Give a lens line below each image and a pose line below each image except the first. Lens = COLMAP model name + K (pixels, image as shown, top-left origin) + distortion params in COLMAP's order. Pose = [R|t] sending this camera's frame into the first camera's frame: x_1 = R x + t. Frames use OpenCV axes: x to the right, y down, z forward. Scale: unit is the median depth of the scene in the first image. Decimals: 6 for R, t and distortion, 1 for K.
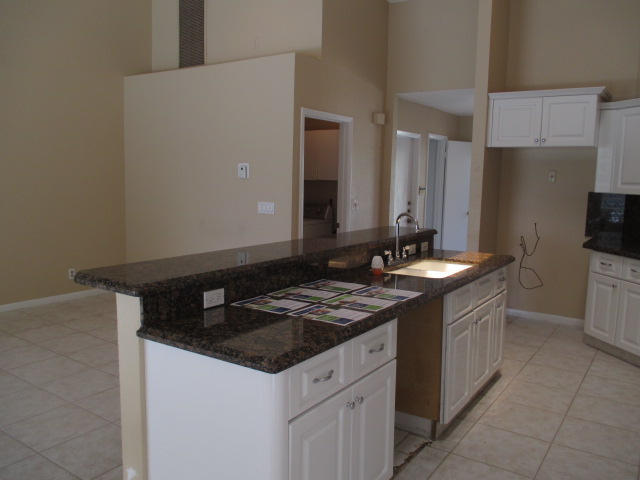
lens RADIAL K [[526.4, 0, 322.8], [0, 526.4, 235.3], [0, 0, 1]] dist [-0.045207, 0.006763]
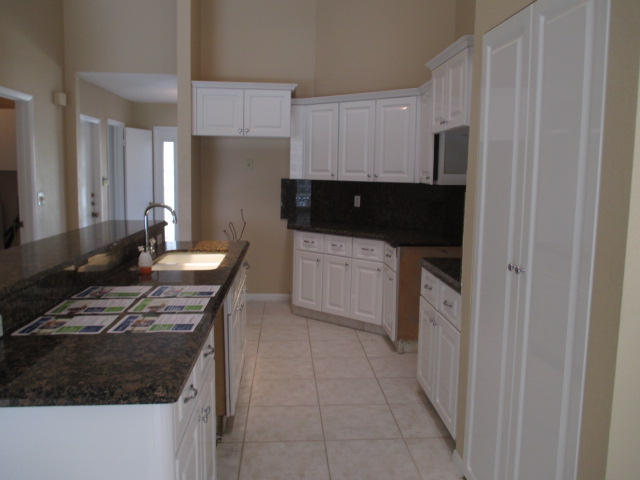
lens RADIAL K [[526.4, 0, 322.8], [0, 526.4, 235.3], [0, 0, 1]] dist [-0.045207, 0.006763]
pose [[0.779418, -0.079950, 0.621381, -0.144210], [0.068336, 0.996755, 0.042531, -0.005181], [-0.622766, 0.009313, 0.782353, 0.078830]]
